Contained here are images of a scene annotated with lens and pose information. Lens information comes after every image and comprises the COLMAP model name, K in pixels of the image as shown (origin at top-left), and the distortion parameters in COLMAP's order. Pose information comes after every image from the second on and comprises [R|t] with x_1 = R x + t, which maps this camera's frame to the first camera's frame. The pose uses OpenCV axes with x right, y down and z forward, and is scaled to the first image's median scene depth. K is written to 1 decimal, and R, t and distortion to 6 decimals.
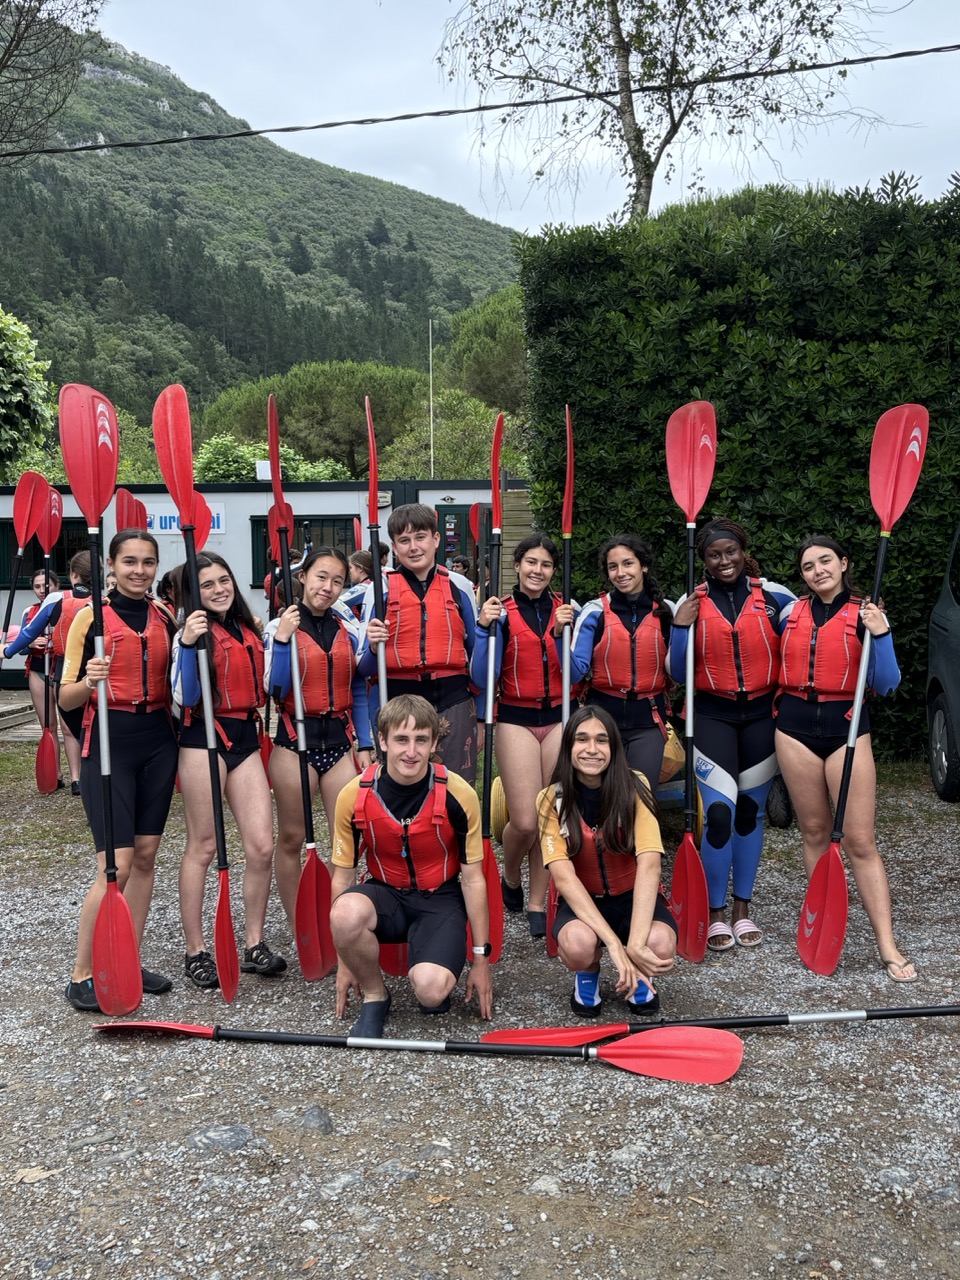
lens RADIAL K [[1605.1, 0, 481.7], [0, 1605.1, 645.0], [0, 0, 1]] dist [0.009109, 0.029702]
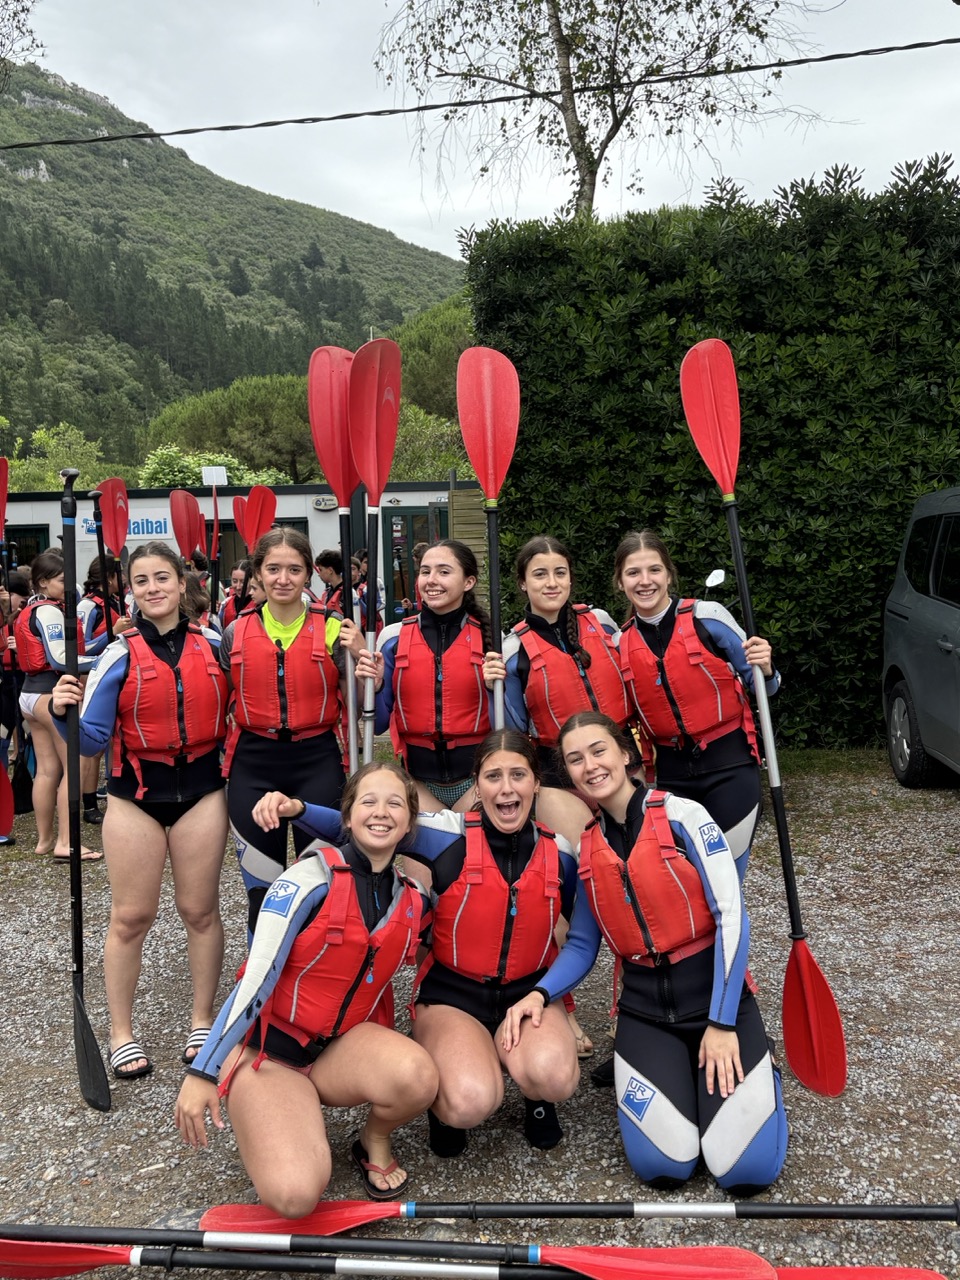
lens RADIAL K [[1254.0, 0, 478.8], [0, 1254.0, 655.0], [0, 0, 1]] dist [-0.000279, 0.034938]
pose [[0.996673, -0.022910, 0.078218, -0.035108], [0.022101, 0.999693, 0.011202, -0.000691], [-0.078451, -0.009437, 0.996873, 0.219870]]
